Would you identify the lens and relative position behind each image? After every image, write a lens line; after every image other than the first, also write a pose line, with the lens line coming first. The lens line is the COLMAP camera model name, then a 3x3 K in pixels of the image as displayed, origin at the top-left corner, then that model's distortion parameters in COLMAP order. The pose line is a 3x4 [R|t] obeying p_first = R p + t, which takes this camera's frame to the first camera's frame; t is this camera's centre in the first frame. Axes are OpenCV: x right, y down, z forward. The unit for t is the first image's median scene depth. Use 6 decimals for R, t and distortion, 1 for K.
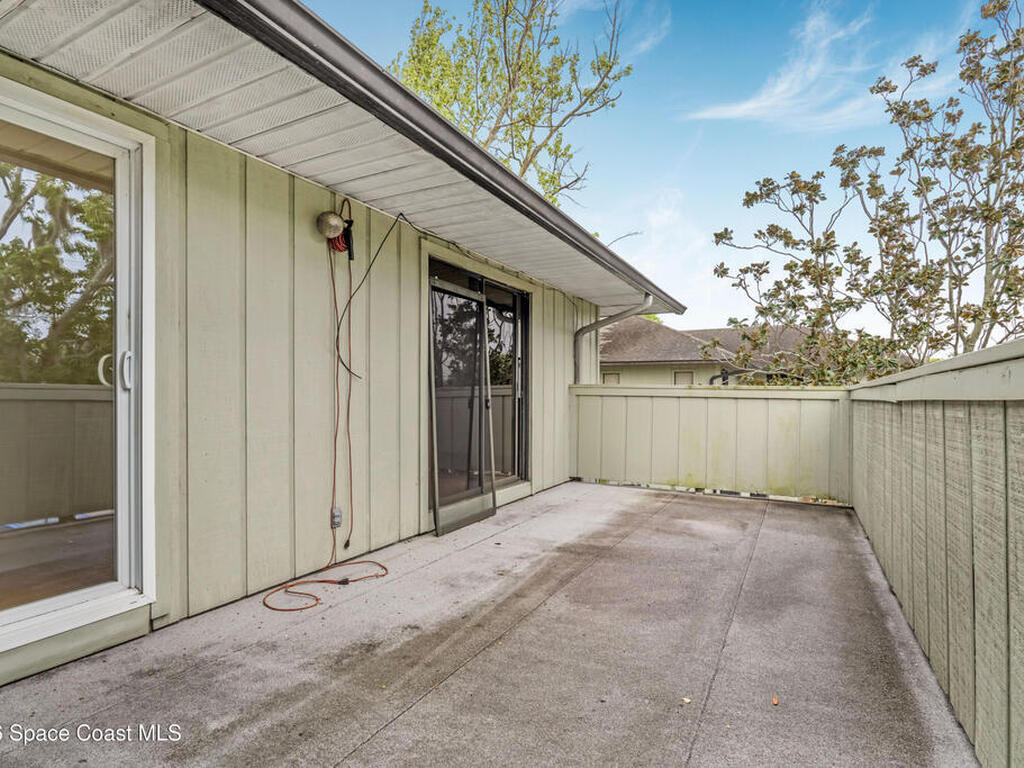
lens RADIAL K [[537.3, 0, 511.1], [0, 537.3, 388.5], [0, 0, 1]] dist [-0.014157, 0.002997]
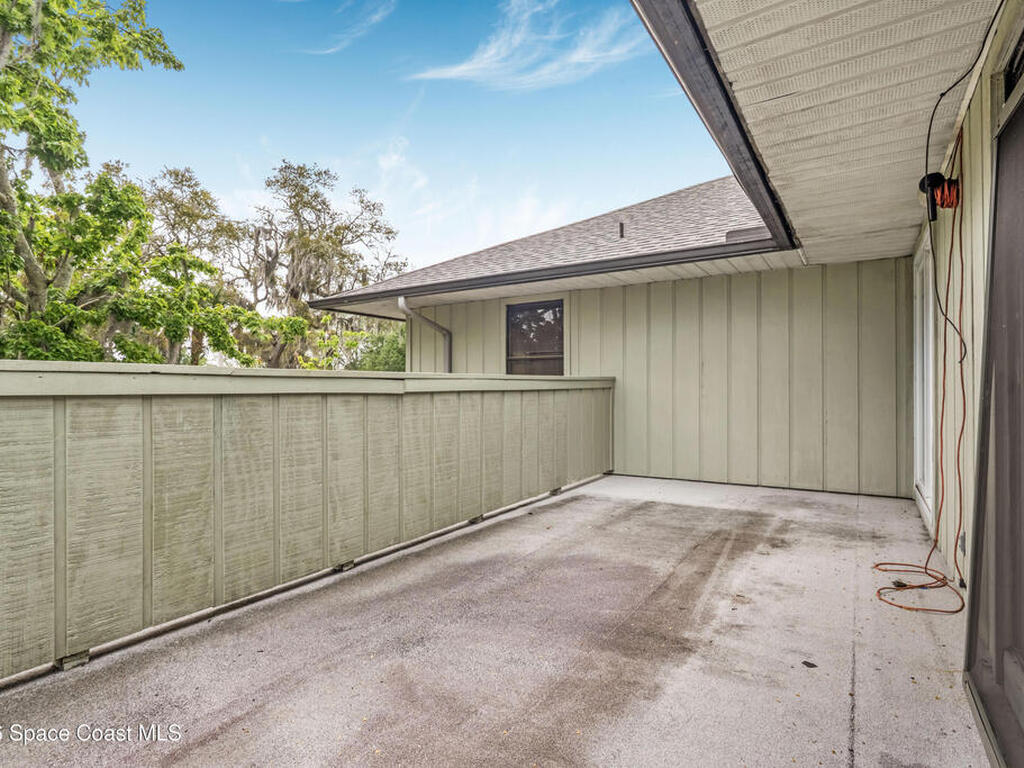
lens RADIAL K [[537.3, 0, 514.5], [0, 537.3, 389.4], [0, 0, 1]] dist [-0.014157, 0.002997]
pose [[-0.996887, -0.000670, 0.078842, 0.294700], [-0.001745, 0.999906, -0.013576, 0.032012], [-0.078825, -0.013671, -0.996795, 2.039112]]
